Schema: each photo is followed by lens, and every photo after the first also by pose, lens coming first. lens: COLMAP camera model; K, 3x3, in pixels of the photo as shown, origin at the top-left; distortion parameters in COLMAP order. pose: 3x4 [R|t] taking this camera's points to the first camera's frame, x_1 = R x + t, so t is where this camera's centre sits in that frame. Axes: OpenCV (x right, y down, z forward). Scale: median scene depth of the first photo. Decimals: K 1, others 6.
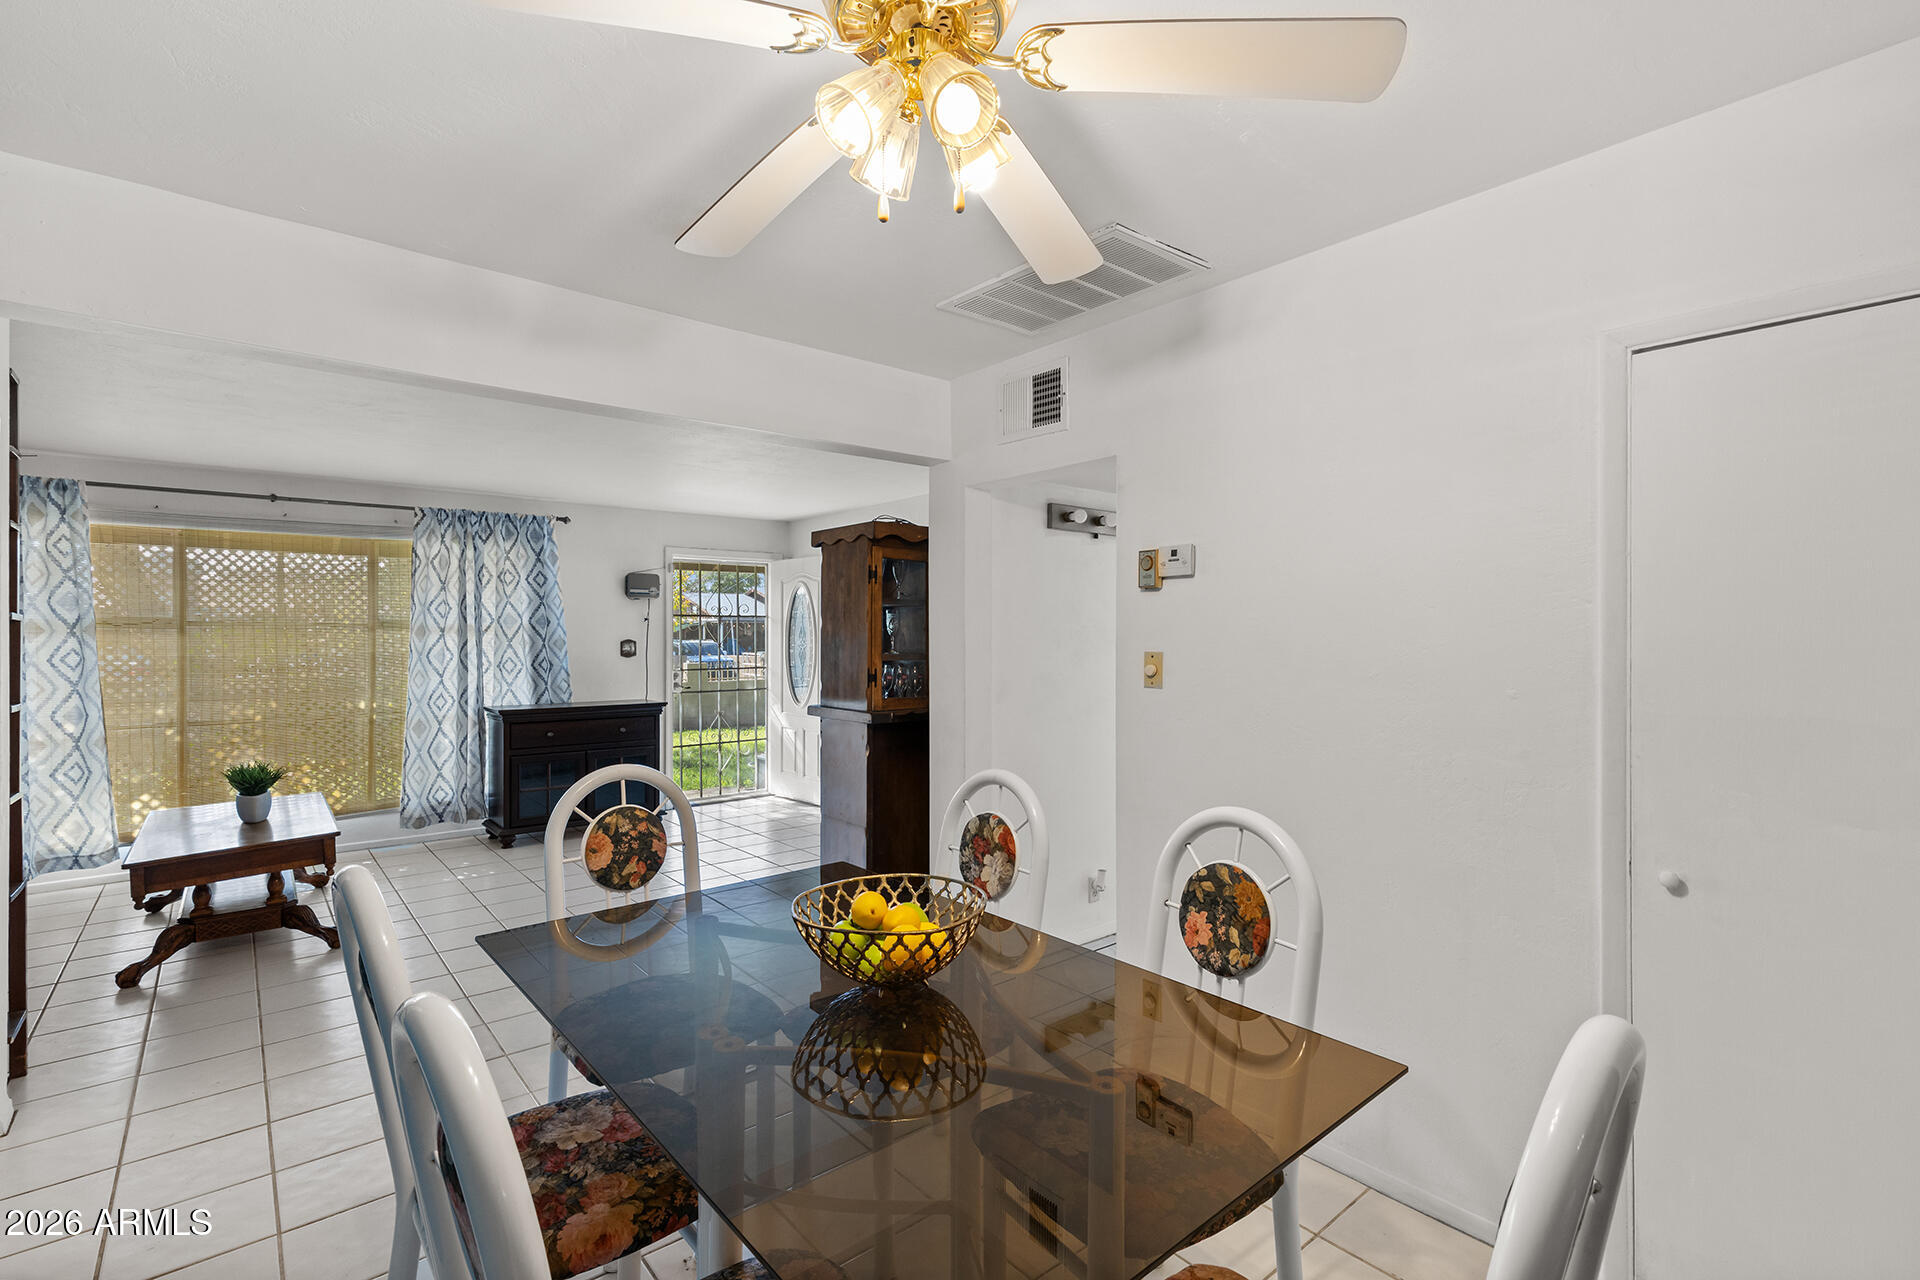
lens RADIAL K [[867.6, 0, 950.2], [0, 867.6, 634.0], [0, 0, 1]] dist [-0.001935, -0.000251]
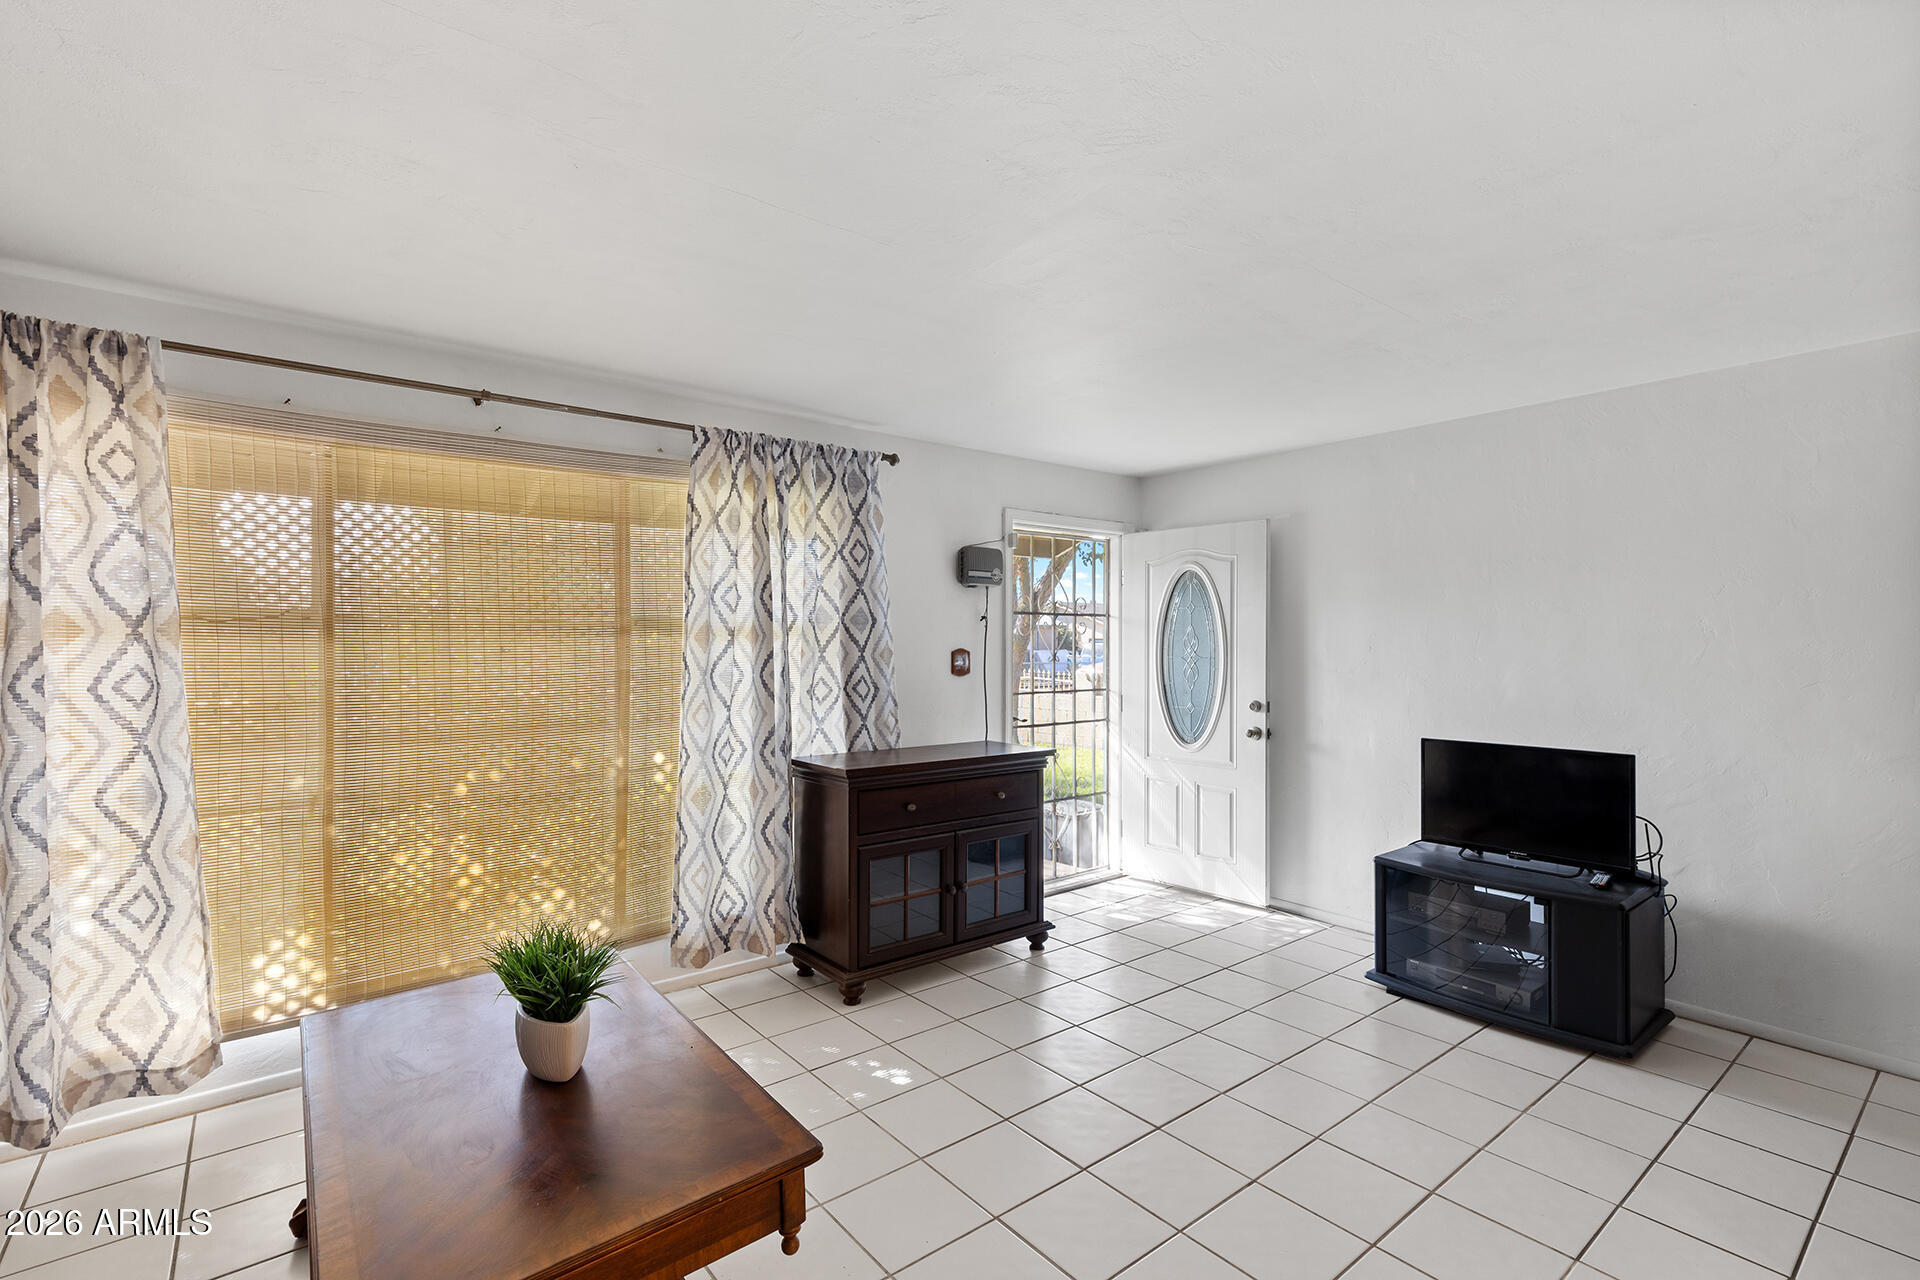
lens RADIAL K [[860.3, 0, 942.6], [0, 860.3, 642.9], [0, 0, 1]] dist [0.001512, 0.000025]
pose [[0.999599, 0.003609, -0.028084, -0.433012], [-0.003525, 0.999989, 0.003048, 0.000125], [0.028095, -0.002948, 0.999601, 0.417236]]
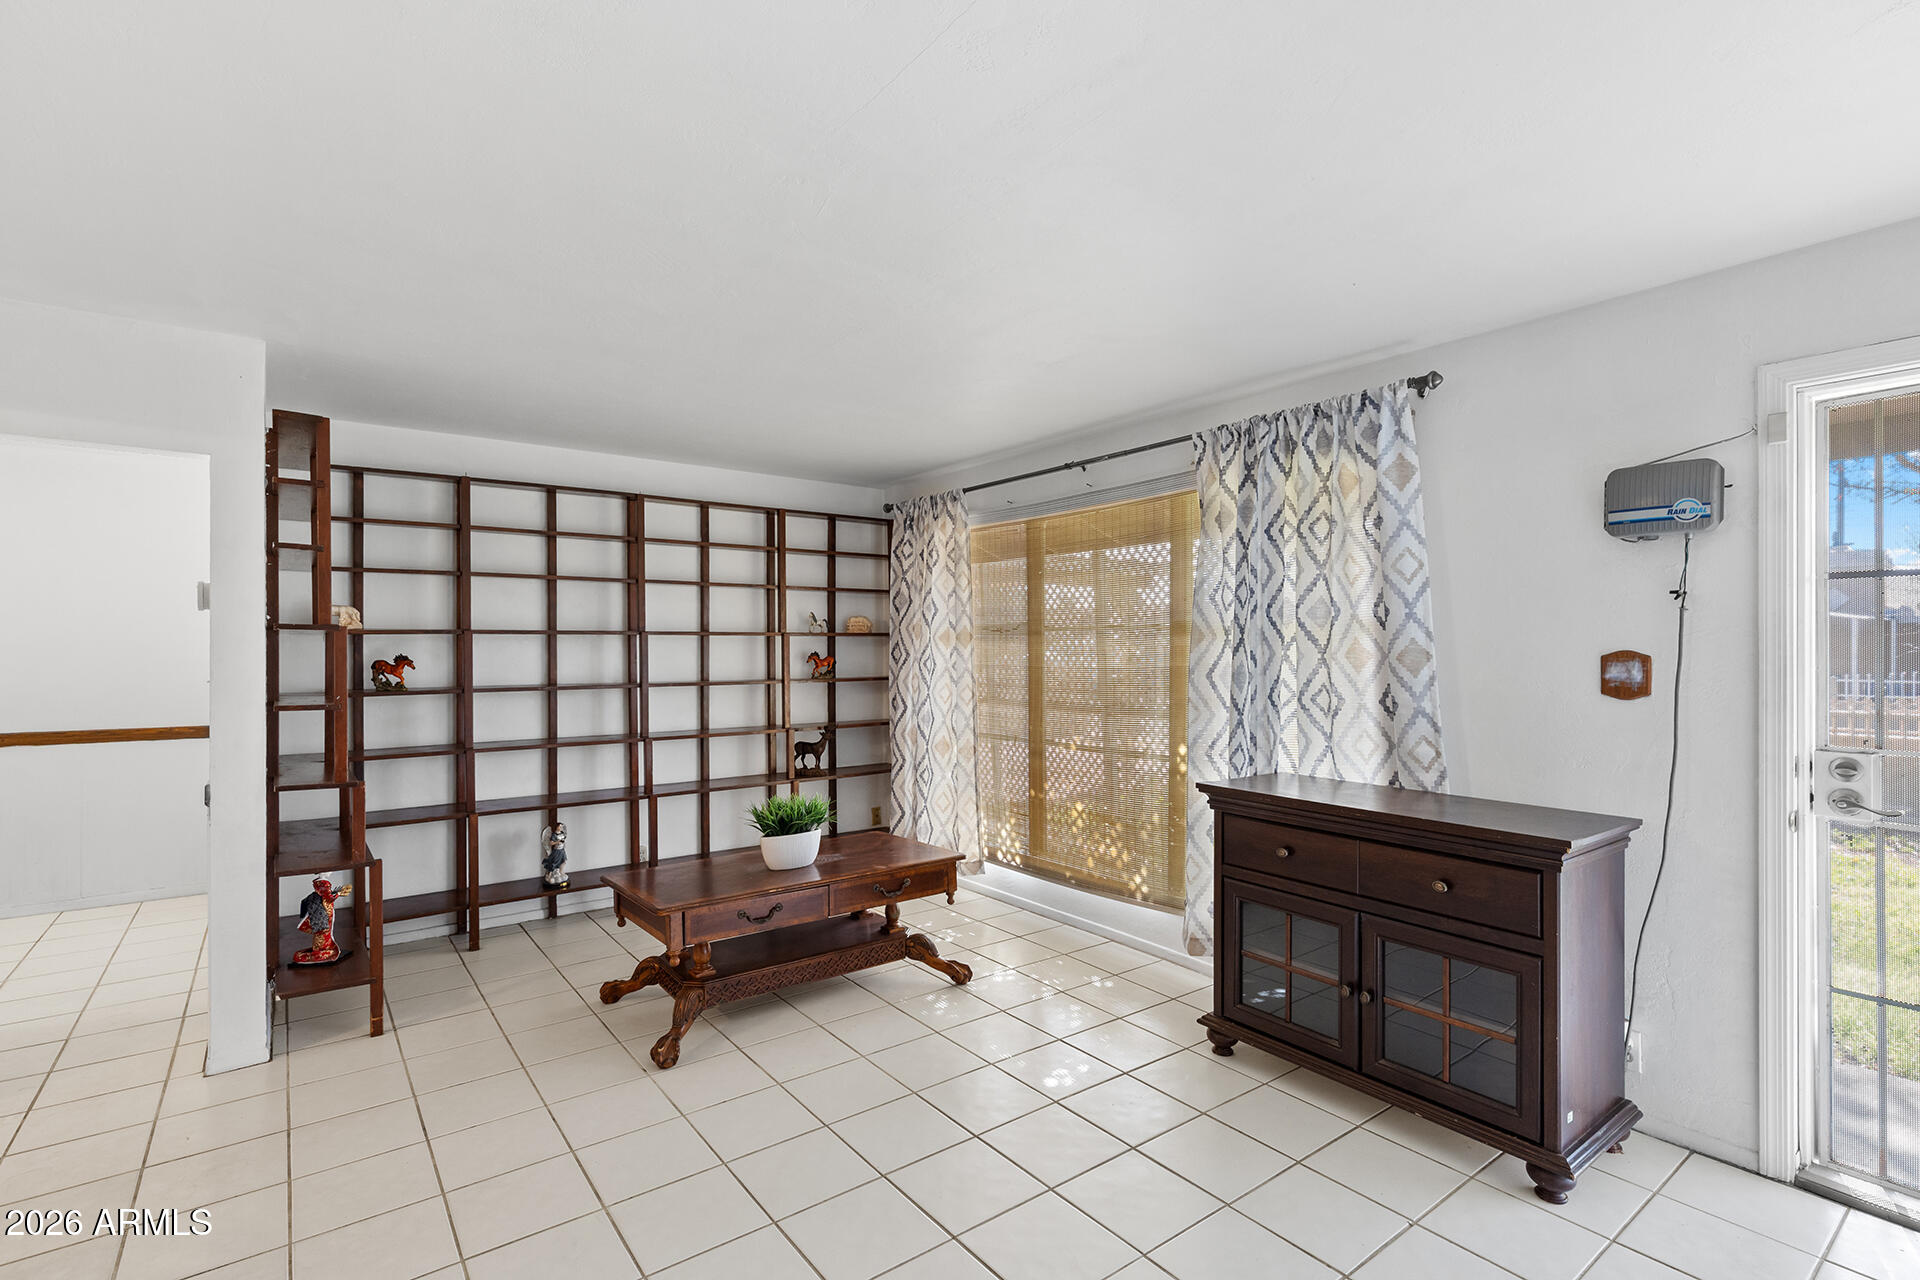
lens RADIAL K [[882.4, 0, 964.4], [0, 882.4, 647.1], [0, 0, 1]] dist [0.001244, 0.000135]
pose [[-0.039882, 0.004396, -0.999195, 0.018851], [0.005238, 0.999978, 0.004190, 0.002142], [0.999191, -0.005066, -0.039904, 0.866775]]
